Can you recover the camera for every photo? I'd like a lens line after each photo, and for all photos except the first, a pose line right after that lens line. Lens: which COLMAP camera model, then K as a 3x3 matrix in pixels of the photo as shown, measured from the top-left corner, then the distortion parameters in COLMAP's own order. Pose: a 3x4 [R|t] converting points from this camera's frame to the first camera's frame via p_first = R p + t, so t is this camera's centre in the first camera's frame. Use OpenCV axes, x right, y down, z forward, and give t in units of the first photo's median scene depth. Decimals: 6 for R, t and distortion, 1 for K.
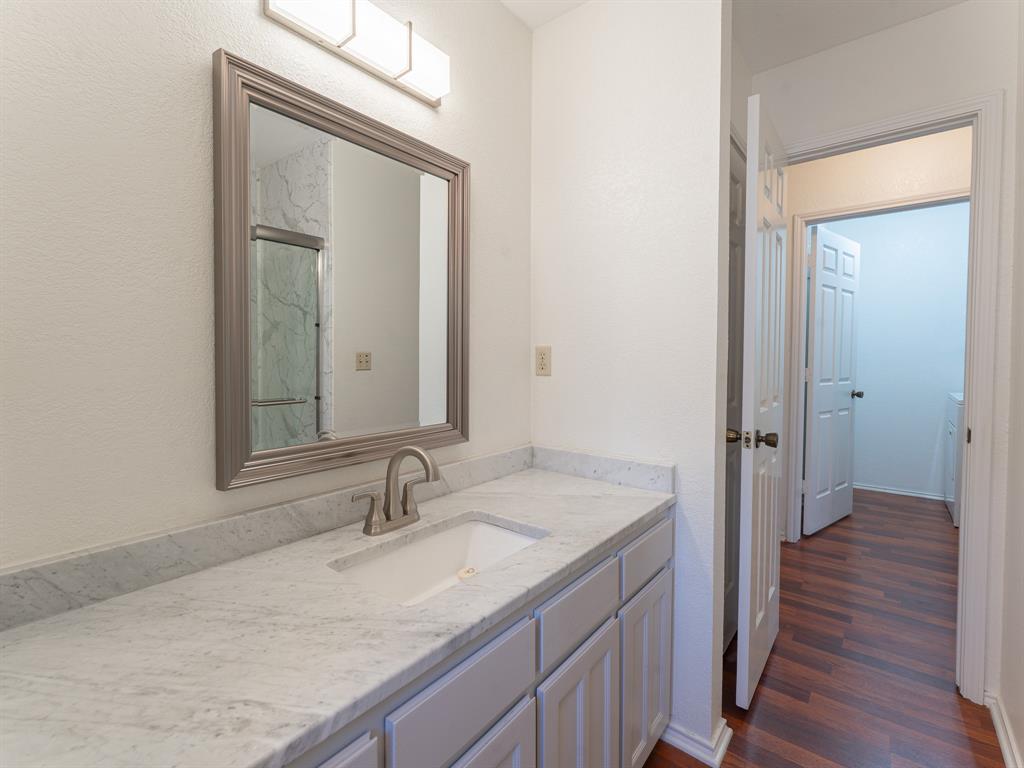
lens RADIAL K [[462.4, 0, 534.3], [0, 462.4, 382.6], [0, 0, 1]] dist [-0.012078, -0.000105]
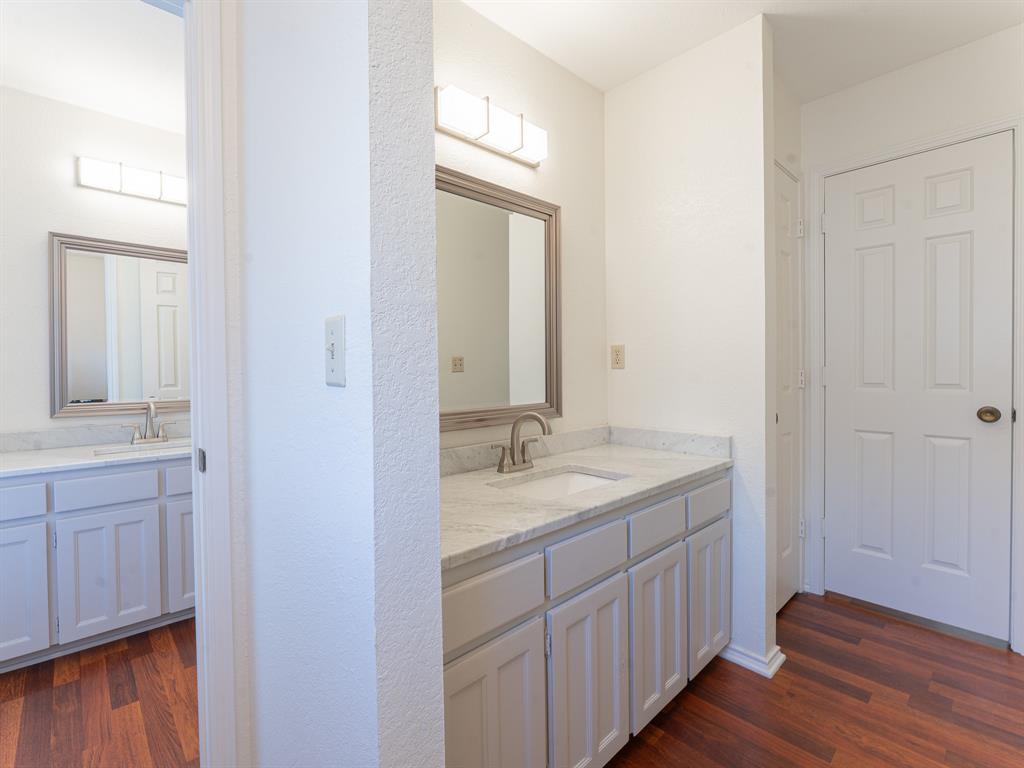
lens RADIAL K [[477.1, 0, 493.4], [0, 477.1, 379.4], [0, 0, 1]] dist [-0.028374, 0.003814]
pose [[0.980981, -0.009344, -0.193879, -0.080420], [0.002221, 0.999316, -0.036925, 0.079409], [0.194092, 0.035792, 0.980330, -0.405572]]
